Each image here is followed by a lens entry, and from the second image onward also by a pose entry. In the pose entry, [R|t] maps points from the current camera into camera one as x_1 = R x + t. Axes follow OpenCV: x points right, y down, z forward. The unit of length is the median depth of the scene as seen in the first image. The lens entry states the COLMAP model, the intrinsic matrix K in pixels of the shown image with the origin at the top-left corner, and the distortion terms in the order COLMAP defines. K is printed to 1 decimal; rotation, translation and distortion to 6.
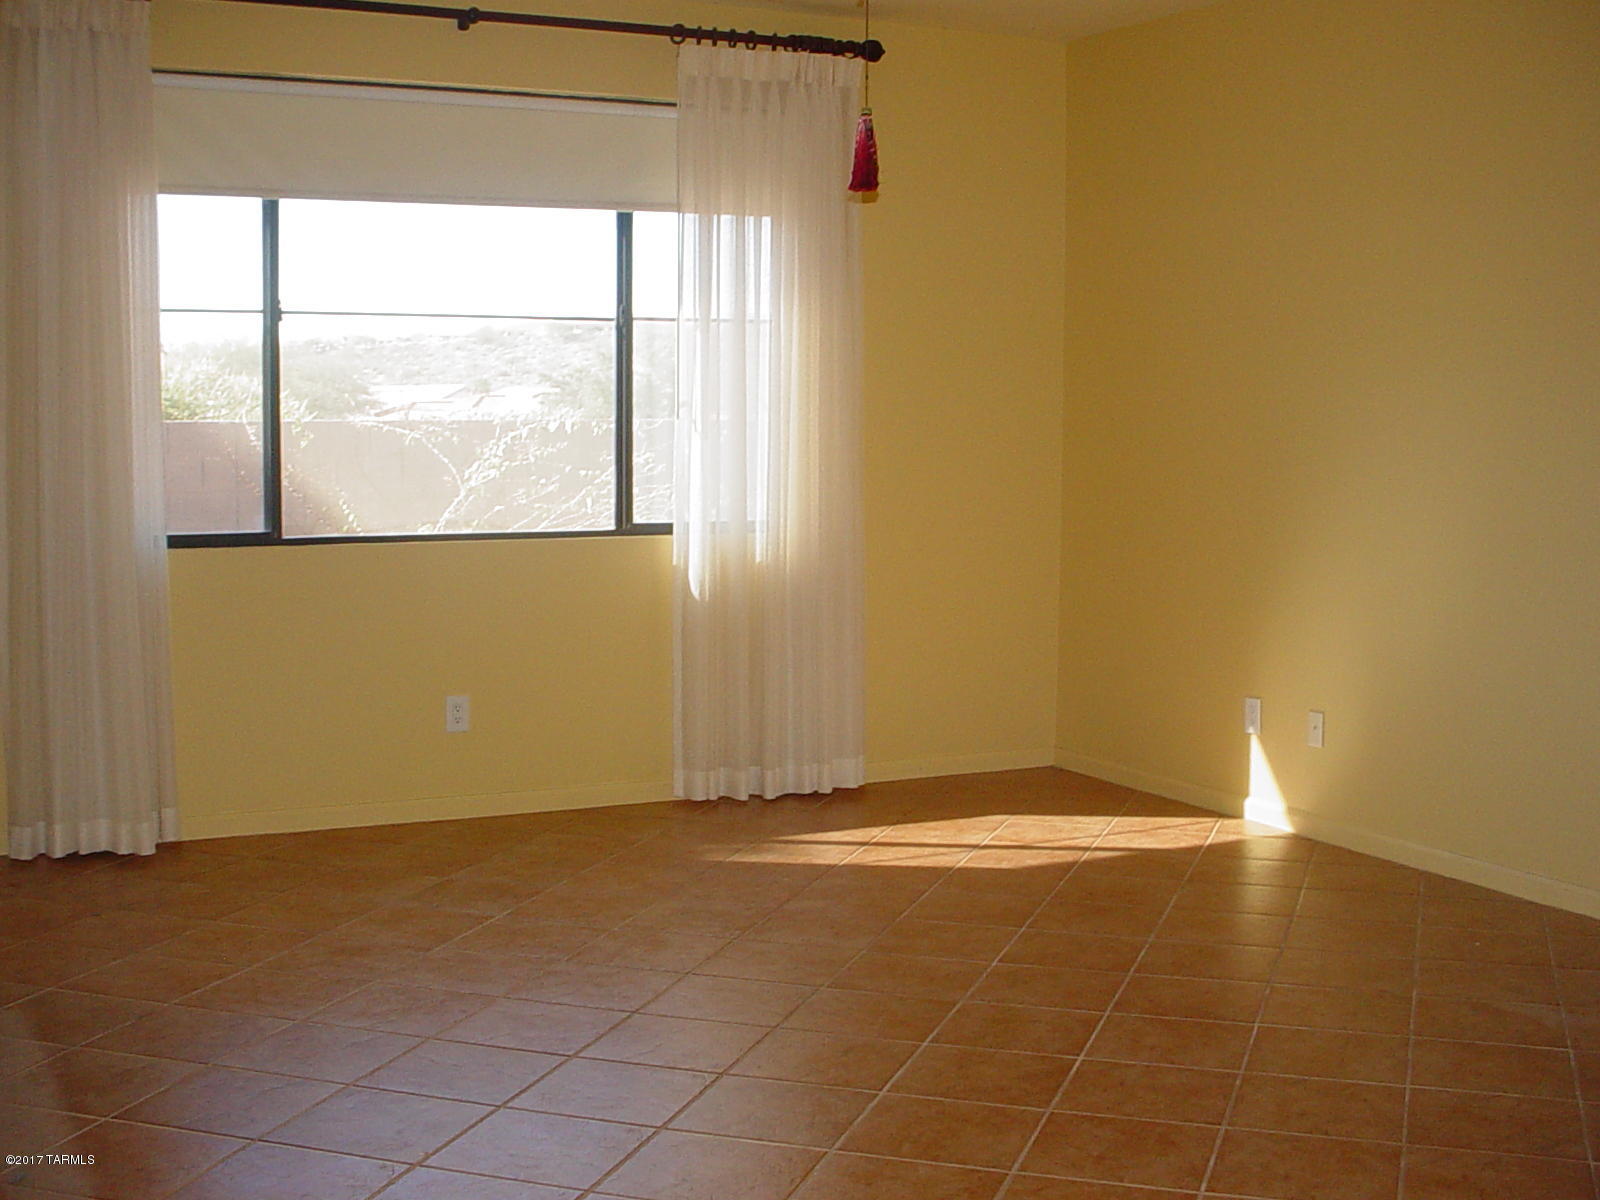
lens RADIAL K [[2019.3, 0, 800.0], [0, 2019.3, 600.0], [0, 0, 1]] dist [-0.217259, 0.272200]
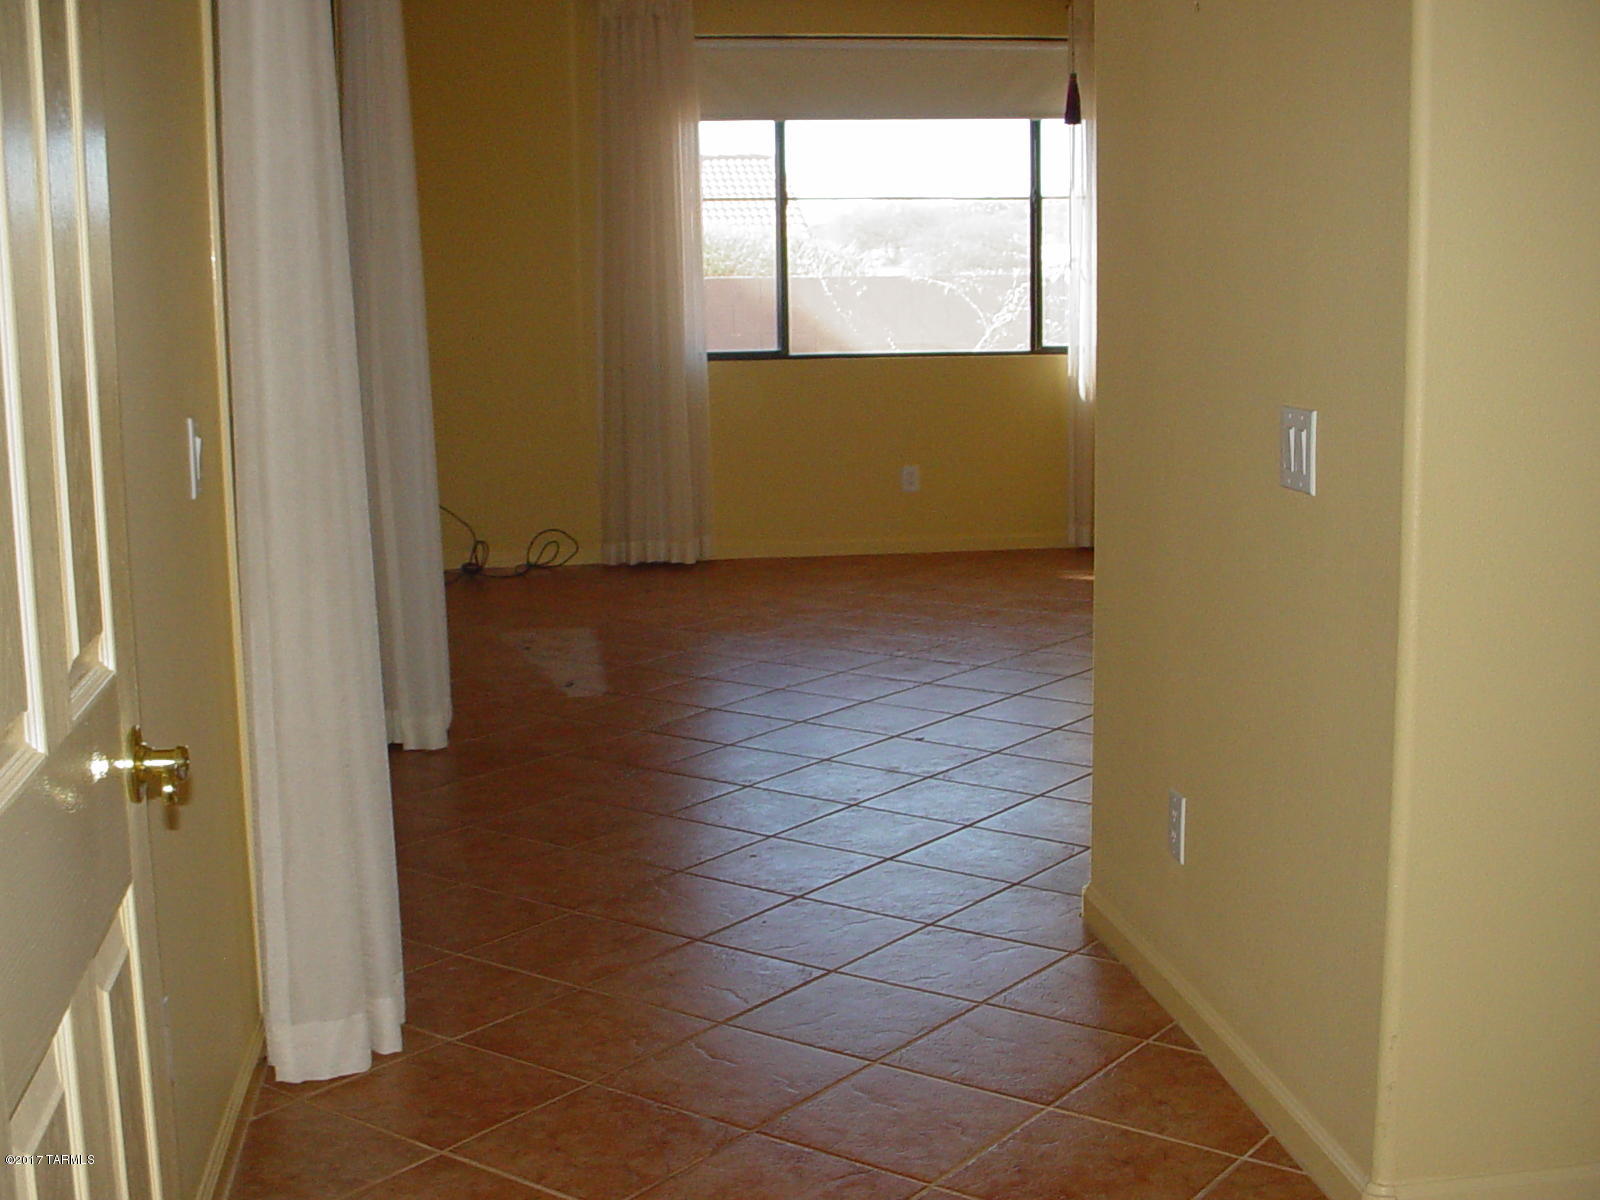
lens RADIAL K [[2019.3, 0, 800.0], [0, 2019.3, 600.0], [0, 0, 1]] dist [-0.217259, 0.272200]
pose [[0.945912, 0.033171, -0.322722, 0.222687], [-0.010538, 0.997376, 0.071626, 0.041406], [0.324251, -0.064351, 0.943780, -0.386186]]
